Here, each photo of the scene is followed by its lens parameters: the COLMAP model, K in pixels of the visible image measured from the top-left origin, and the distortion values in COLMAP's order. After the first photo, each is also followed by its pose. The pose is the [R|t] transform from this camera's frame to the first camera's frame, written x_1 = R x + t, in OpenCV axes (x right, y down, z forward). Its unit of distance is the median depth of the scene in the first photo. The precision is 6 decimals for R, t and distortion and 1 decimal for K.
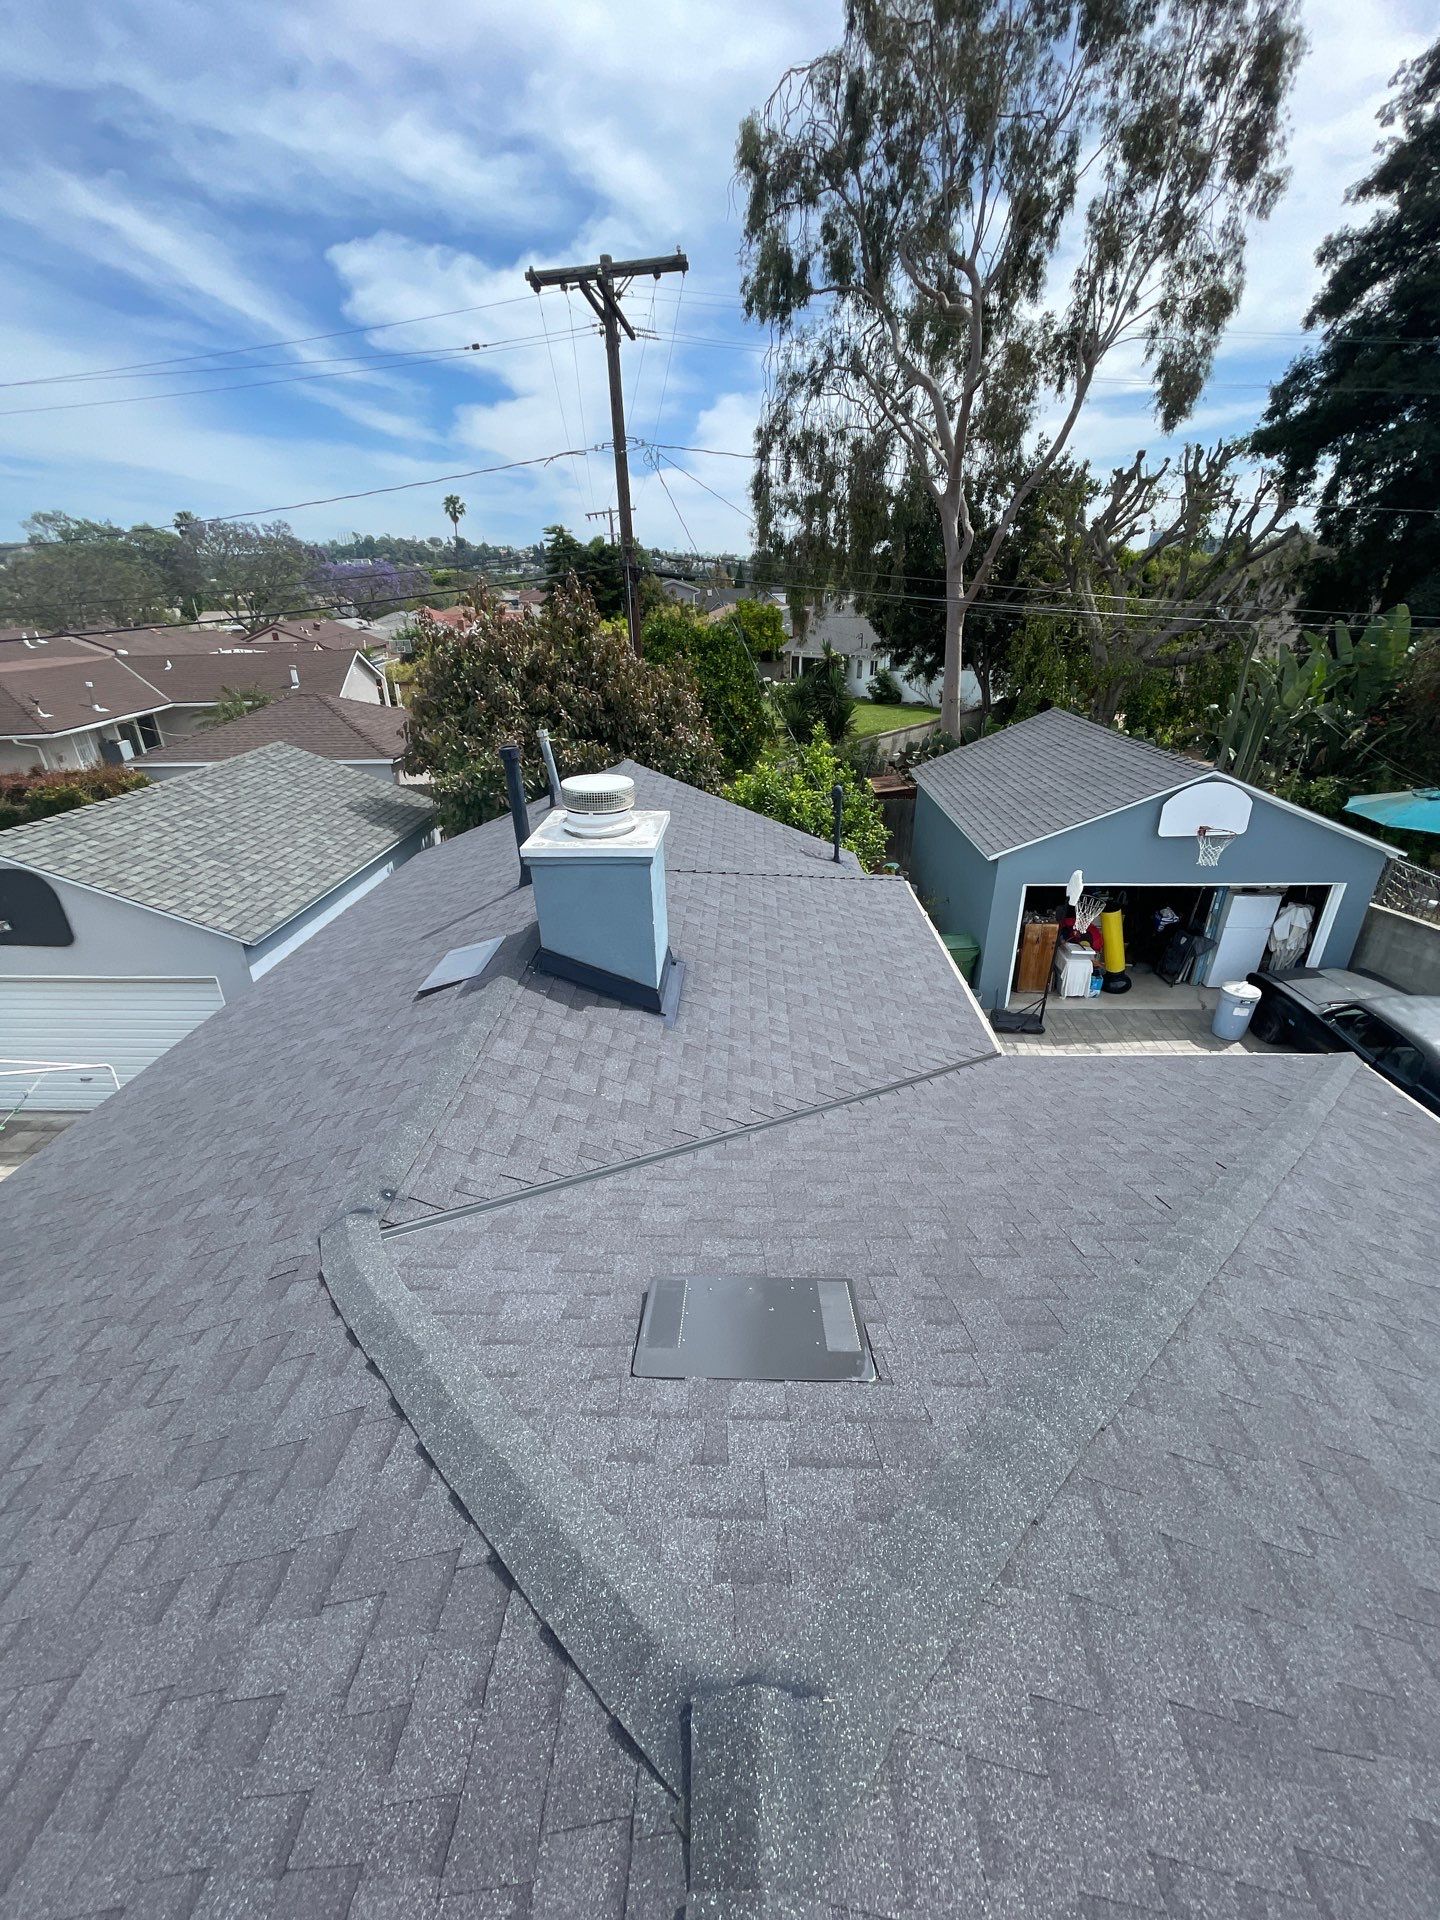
lens RADIAL K [[766.6, 0, 707.4], [0, 766.6, 950.9], [0, 0, 1]] dist [-0.009339, 0.002205]
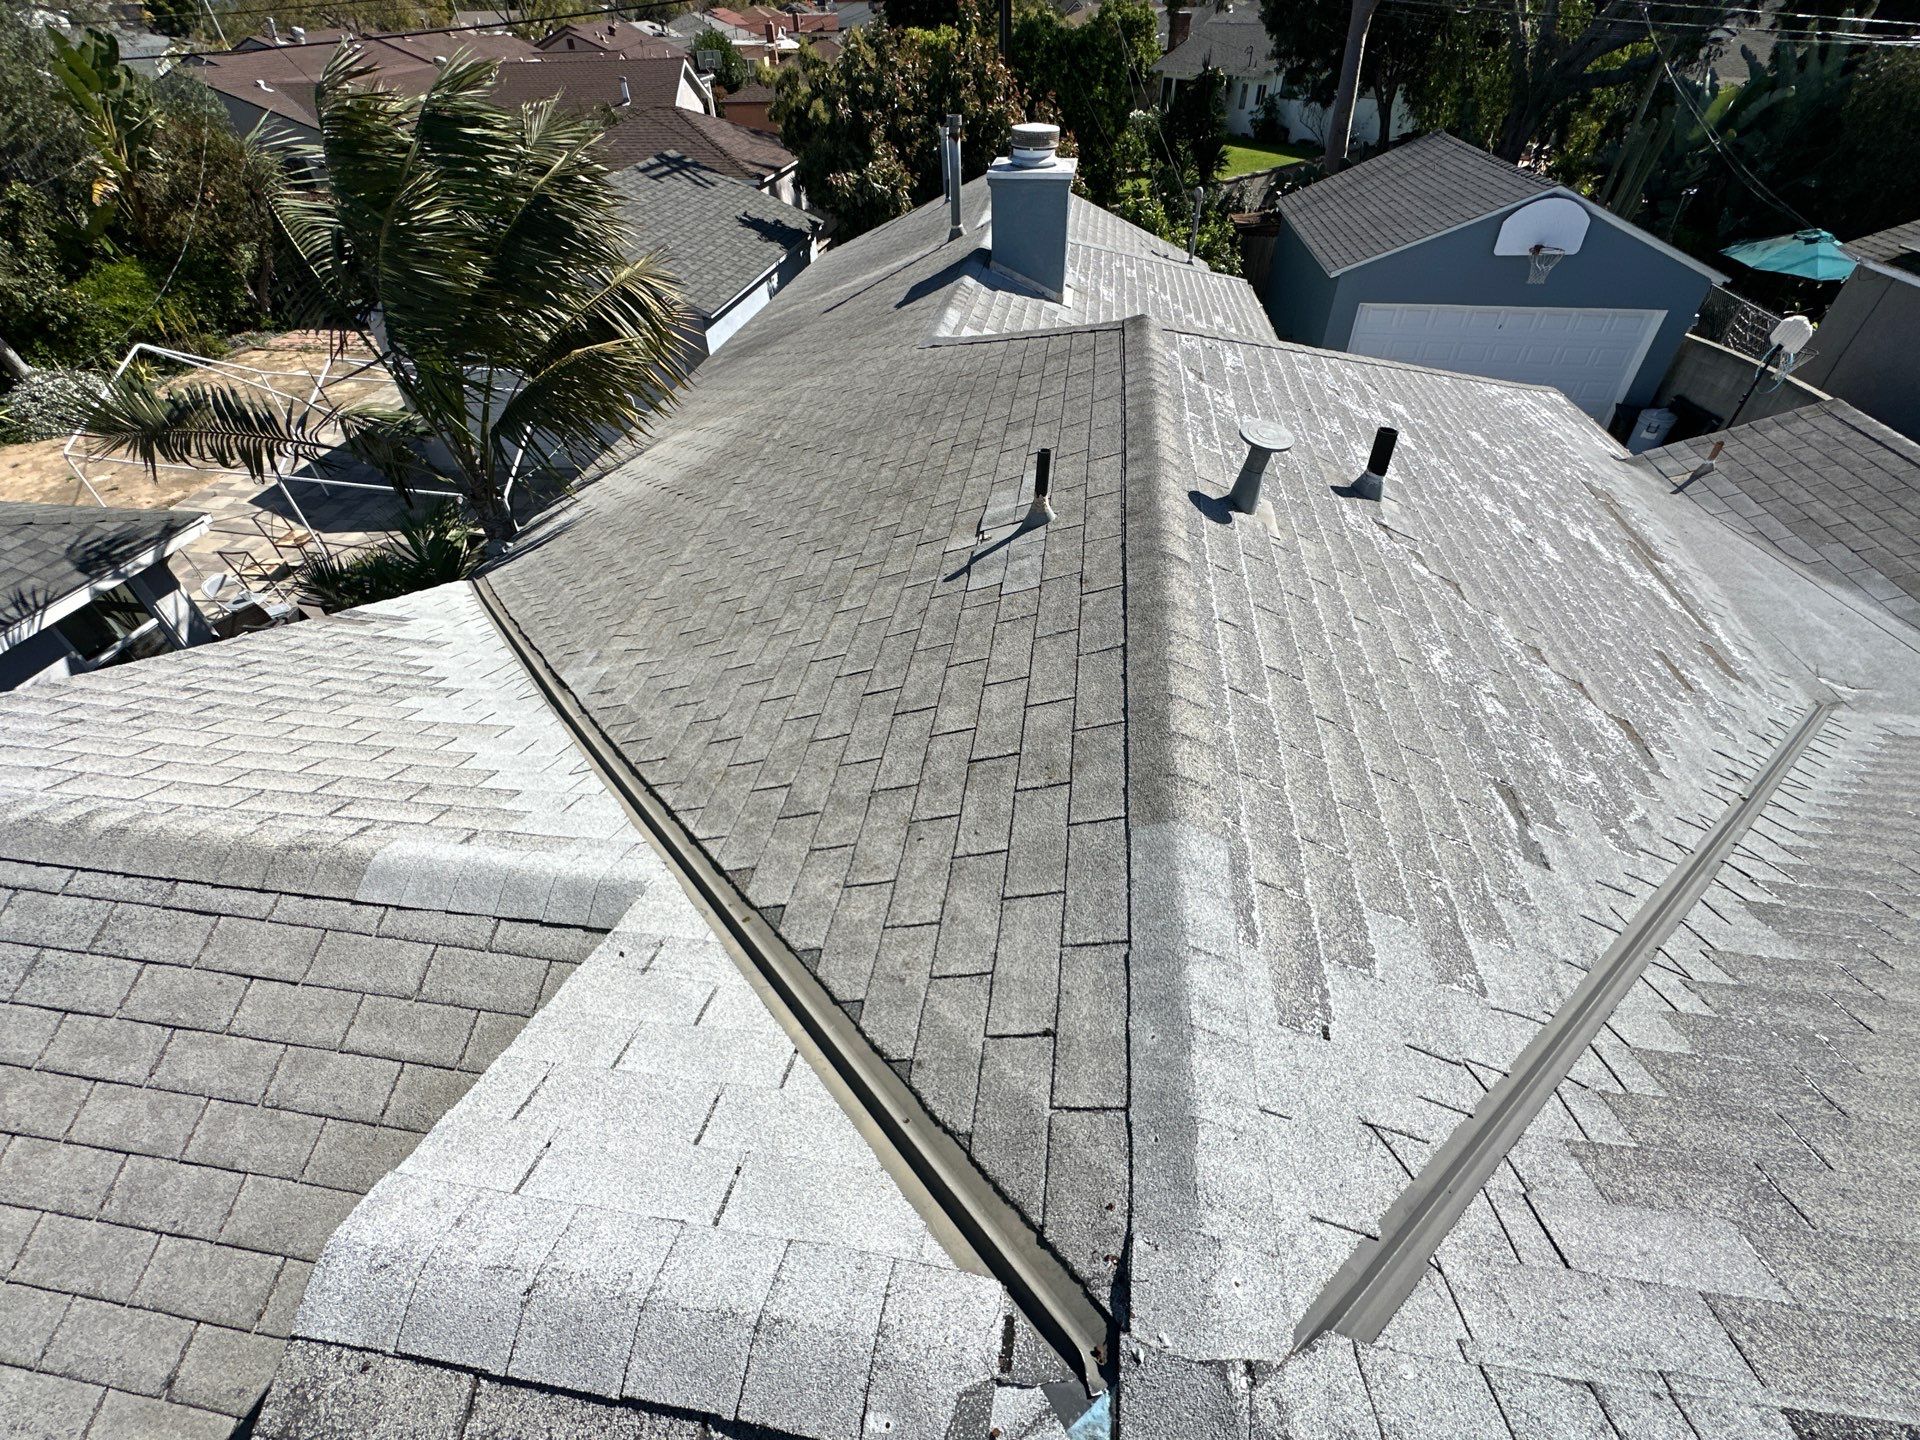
lens RADIAL K [[819.9, 0, 956.6], [0, 819.9, 724.3], [0, 0, 1]] dist [-0.003486, -0.000084]
pose [[0.995730, 0.063460, -0.067042, -0.027328], [-0.041149, 0.955220, 0.293022, 0.102526], [0.082635, -0.289013, 0.953752, -0.207999]]
